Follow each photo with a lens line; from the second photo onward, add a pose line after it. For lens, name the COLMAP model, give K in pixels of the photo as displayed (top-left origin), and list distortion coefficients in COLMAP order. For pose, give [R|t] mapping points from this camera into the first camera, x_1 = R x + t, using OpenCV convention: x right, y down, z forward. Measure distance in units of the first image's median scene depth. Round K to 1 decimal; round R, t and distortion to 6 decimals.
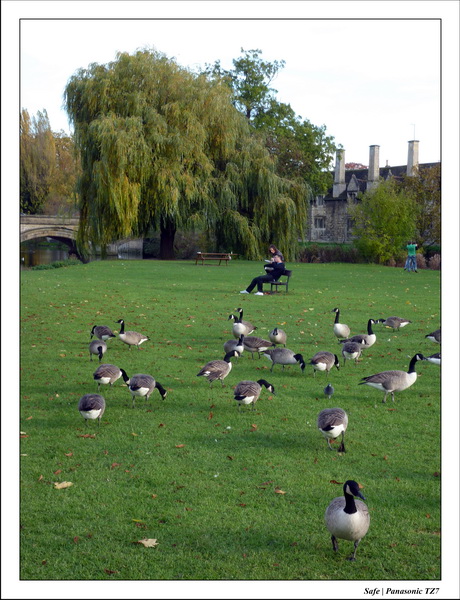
lens RADIAL K [[1262.3, 0, 230.0], [0, 1262.3, 298.7], [0, 0, 1]] dist [0.321018, 0.000000]
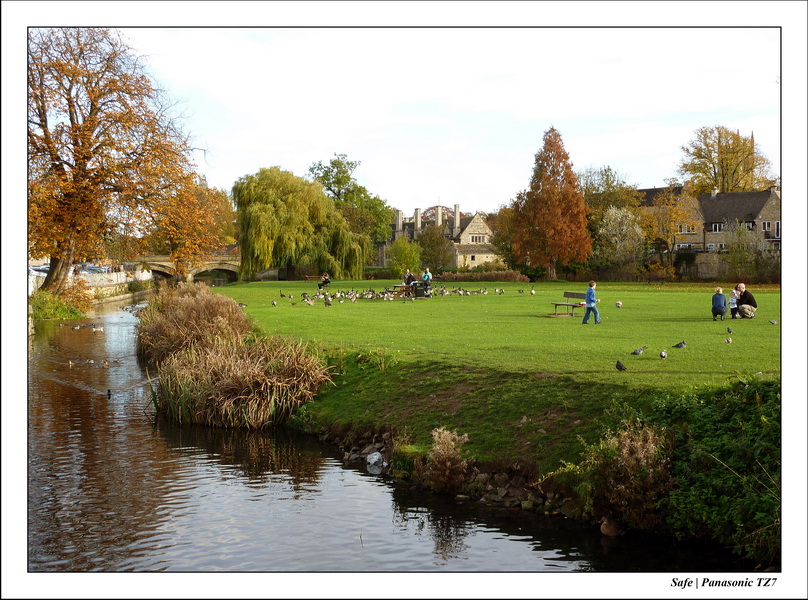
lens RADIAL K [[1036.4, 0, 404.2], [0, 1036.4, 301.3], [0, 0, 1]] dist [-0.011808, 0.000000]
pose [[0.998553, -0.029693, 0.044825, 0.045056], [0.030251, 0.999472, -0.011817, 0.019926], [-0.044450, 0.013155, 0.998925, -0.471724]]
